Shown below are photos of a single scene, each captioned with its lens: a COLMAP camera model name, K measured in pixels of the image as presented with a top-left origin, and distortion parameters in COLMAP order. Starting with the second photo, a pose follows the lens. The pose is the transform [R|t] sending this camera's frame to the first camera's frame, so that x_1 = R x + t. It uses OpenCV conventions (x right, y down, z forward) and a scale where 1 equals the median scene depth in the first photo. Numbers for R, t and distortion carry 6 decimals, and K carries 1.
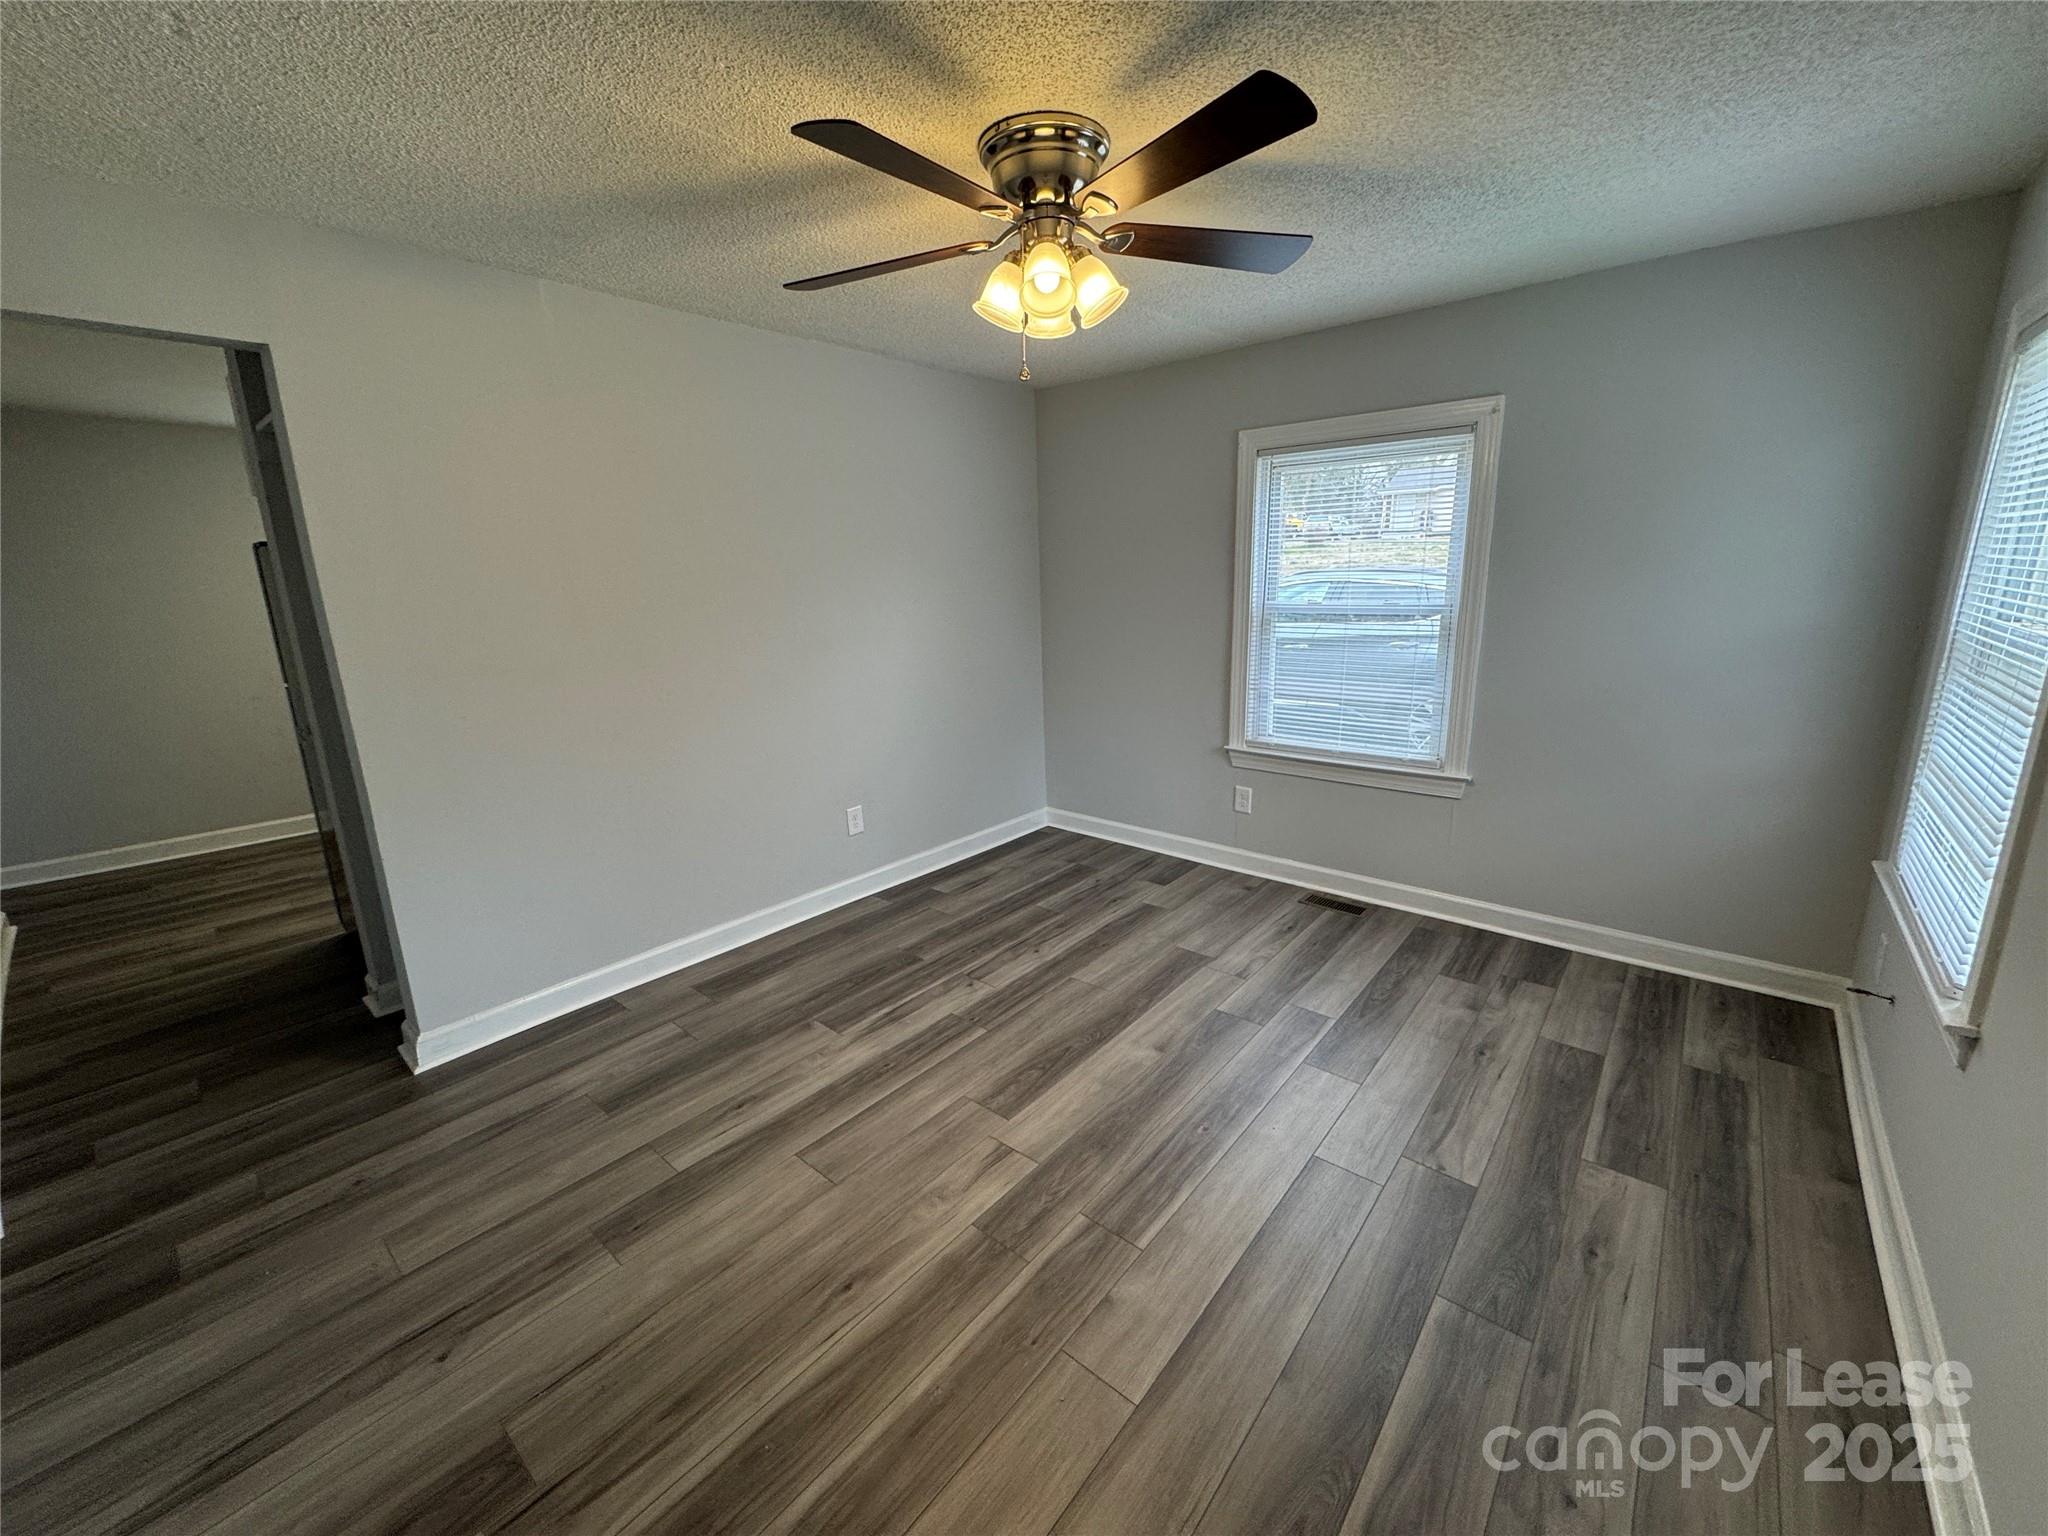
lens RADIAL K [[817.8, 0, 1024.0], [0, 817.8, 768.0], [0, 0, 1]] dist [0.001809, 0.000168]
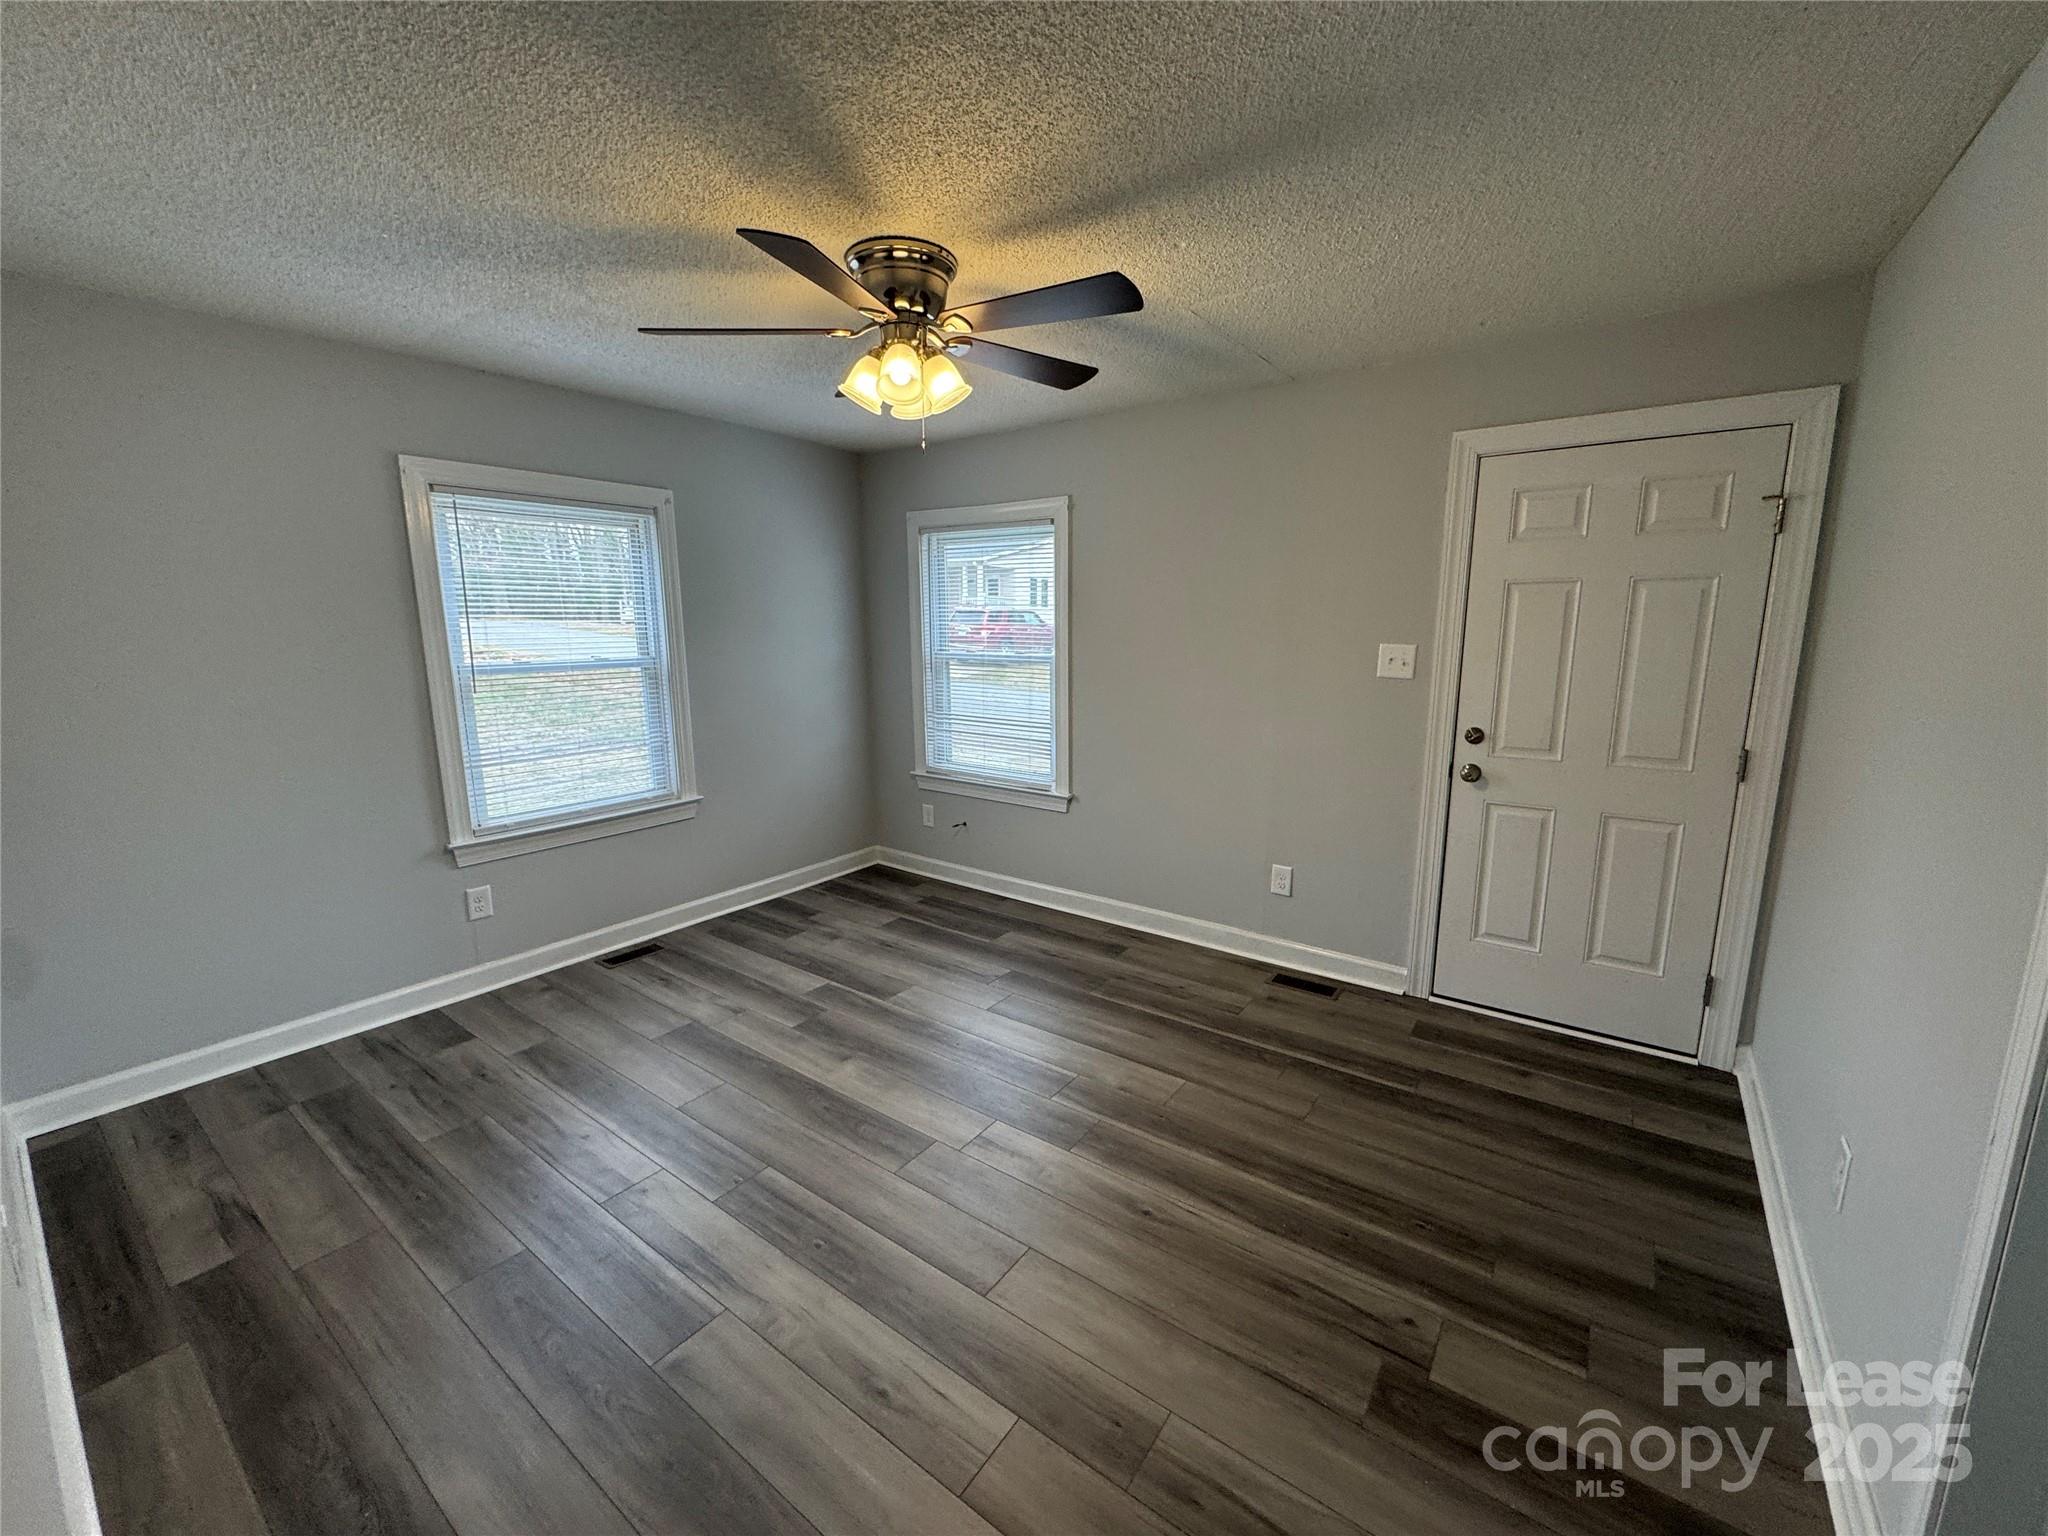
lens RADIAL K [[815.3, 0, 1031.8], [0, 815.3, 759.8], [0, 0, 1]] dist [0.023455, 0.000071]
pose [[-0.074187, -0.145433, 0.986583, -0.708678], [0.240963, 0.957380, 0.159248, -0.120689], [-0.967695, 0.249544, -0.035981, 0.577532]]
